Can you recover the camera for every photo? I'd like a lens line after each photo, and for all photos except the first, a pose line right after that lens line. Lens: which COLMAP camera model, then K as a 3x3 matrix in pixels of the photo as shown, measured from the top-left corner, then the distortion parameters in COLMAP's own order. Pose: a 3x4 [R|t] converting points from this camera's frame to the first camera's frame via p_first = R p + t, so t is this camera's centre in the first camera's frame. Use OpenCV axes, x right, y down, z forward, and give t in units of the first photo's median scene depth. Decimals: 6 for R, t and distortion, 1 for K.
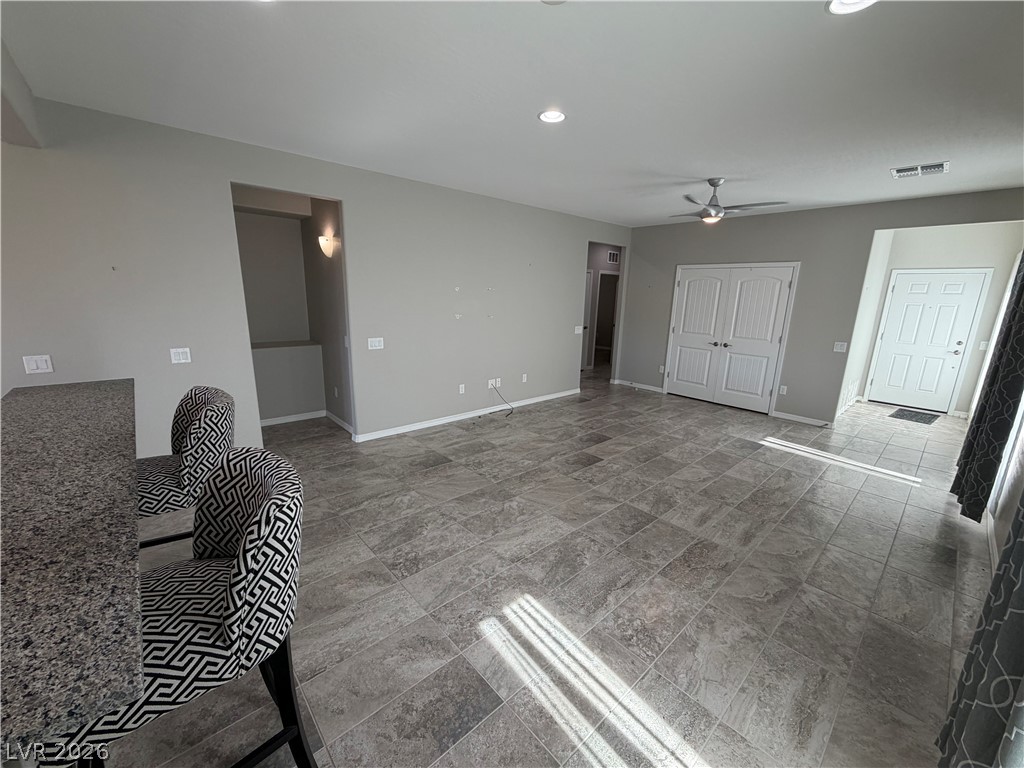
lens RADIAL K [[409.3, 0, 508.6], [0, 409.3, 383.3], [0, 0, 1]] dist [-0.000759, 0.000628]
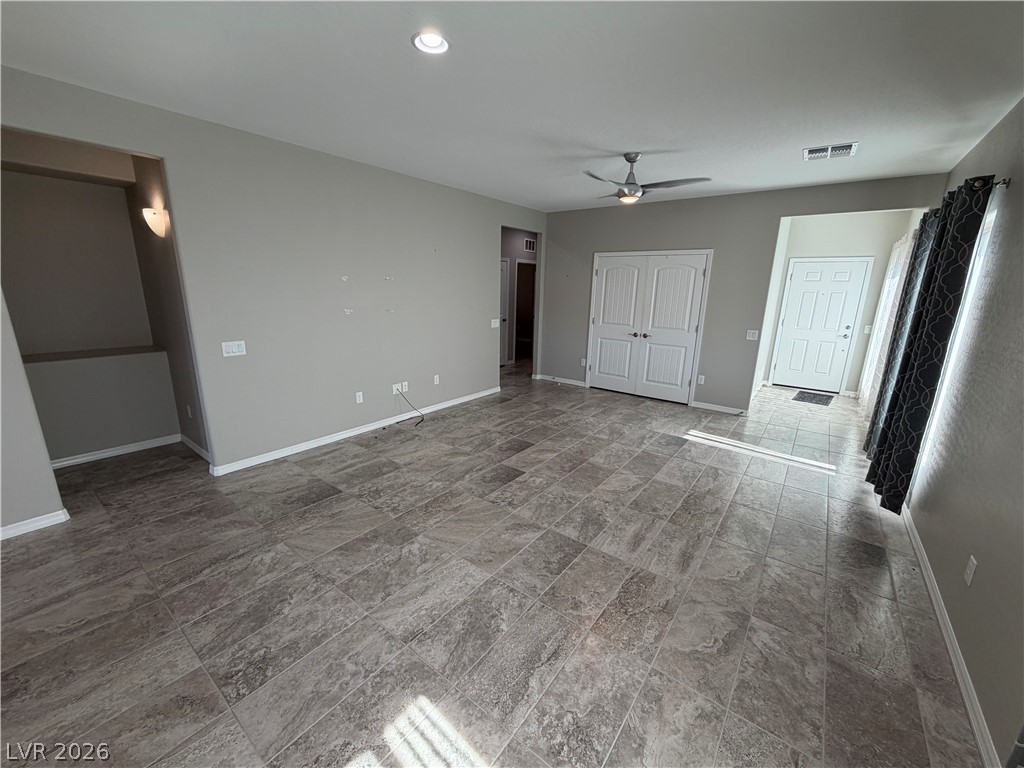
lens RADIAL K [[409.3, 0, 508.4], [0, 409.3, 383.3], [0, 0, 1]] dist [-0.000759, 0.000628]
pose [[0.983431, -0.049143, 0.174497, 0.050560], [0.045658, 0.998670, 0.023935, -0.025897], [-0.175441, -0.015571, 0.984367, 0.138104]]
